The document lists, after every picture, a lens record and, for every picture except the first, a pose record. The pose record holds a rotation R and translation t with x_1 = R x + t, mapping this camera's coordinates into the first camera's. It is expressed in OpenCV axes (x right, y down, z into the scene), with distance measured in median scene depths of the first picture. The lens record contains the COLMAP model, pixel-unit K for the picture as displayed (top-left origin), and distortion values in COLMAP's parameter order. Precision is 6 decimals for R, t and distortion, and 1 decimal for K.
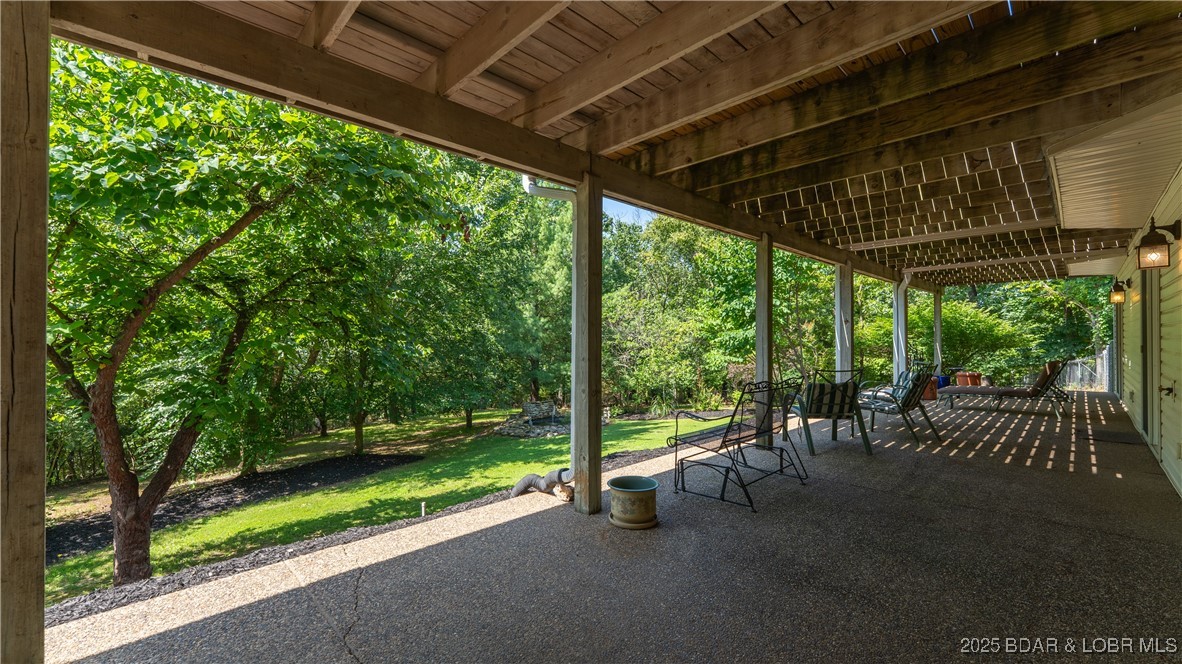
lens RADIAL K [[494.5, 0, 591.0], [0, 494.5, 332.0], [0, 0, 1]] dist [-0.000568, -0.000128]
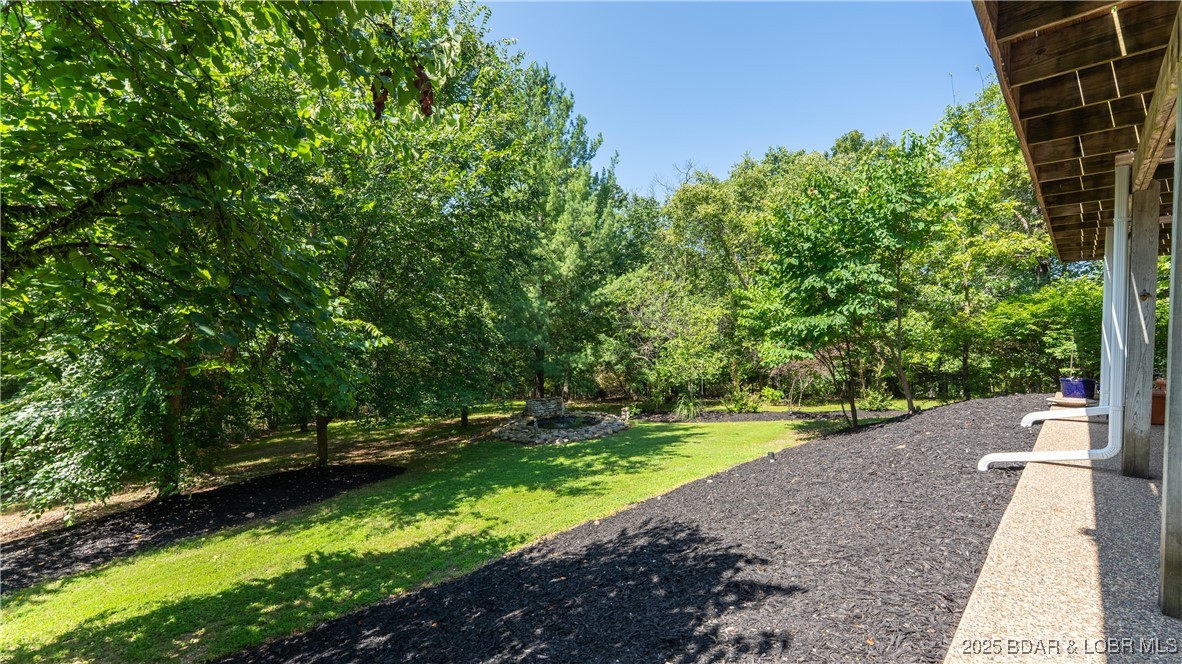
lens RADIAL K [[494.5, 0, 591.0], [0, 494.5, 332.0], [0, 0, 1]] dist [-0.000568, -0.000128]
pose [[0.999924, 0.011844, -0.003414, -0.030668], [-0.011758, 0.999637, 0.024252, 0.004320], [0.003700, -0.024210, 0.999700, 0.186429]]
